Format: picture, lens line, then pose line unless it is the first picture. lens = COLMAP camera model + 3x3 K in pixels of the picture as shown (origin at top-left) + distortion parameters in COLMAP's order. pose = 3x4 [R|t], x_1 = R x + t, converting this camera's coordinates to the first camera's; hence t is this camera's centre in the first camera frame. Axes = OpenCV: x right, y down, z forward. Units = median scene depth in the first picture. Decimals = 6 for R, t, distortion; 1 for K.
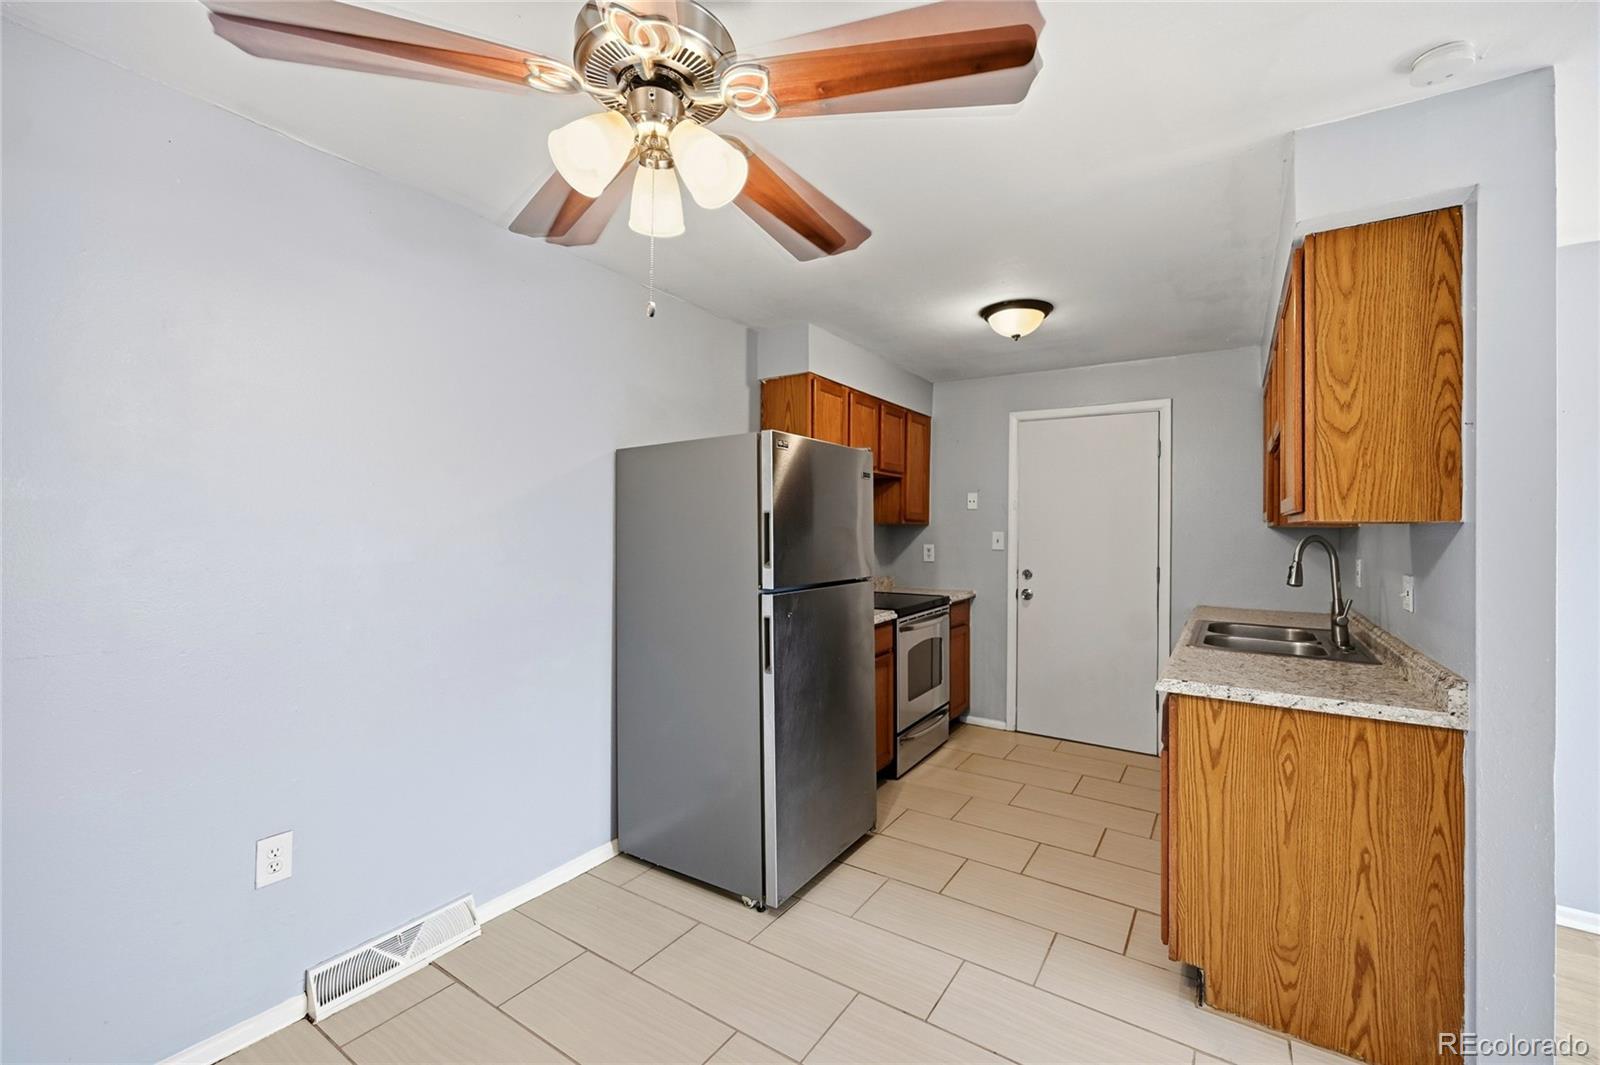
lens RADIAL K [[647.7, 0, 801.3], [0, 647.7, 523.2], [0, 0, 1]] dist [0.001244, 0.000194]
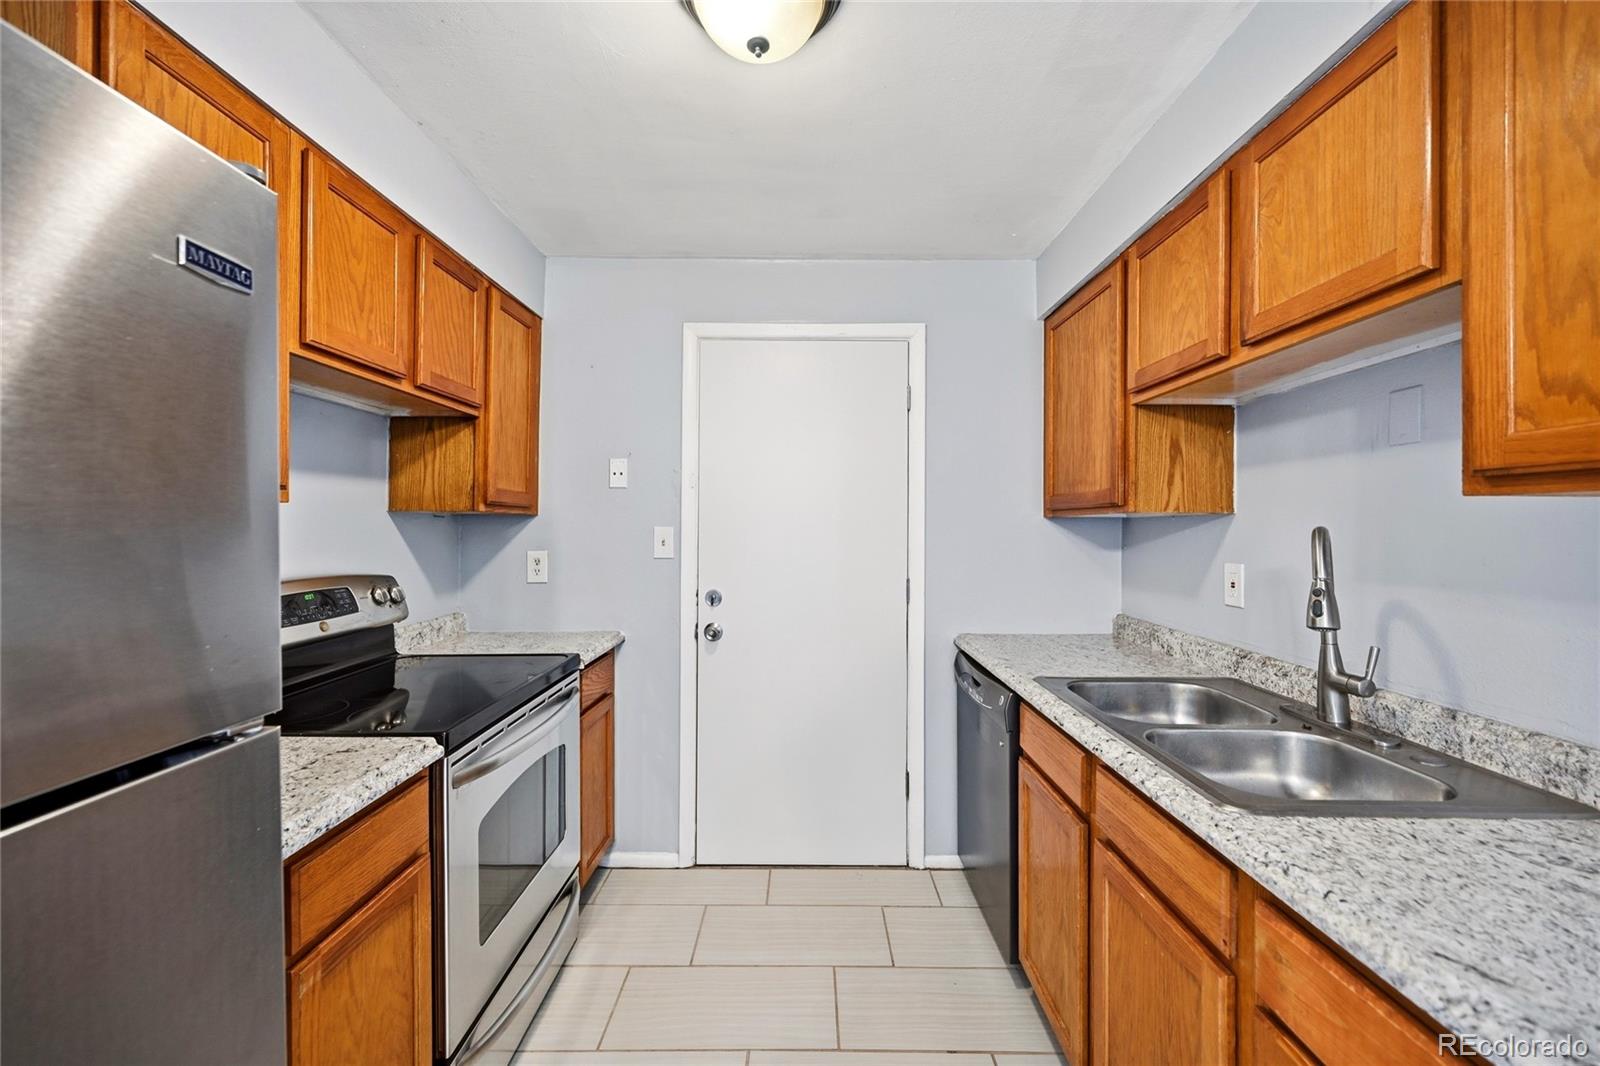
lens RADIAL K [[630.7, 0, 800.2], [0, 630.7, 522.9], [0, 0, 1]] dist [-0.001818, -0.000067]
pose [[0.836288, -0.003519, 0.548279, 0.099119], [-0.000734, 0.999971, 0.007539, 0.005533], [-0.548290, -0.006707, 0.836261, 0.474886]]
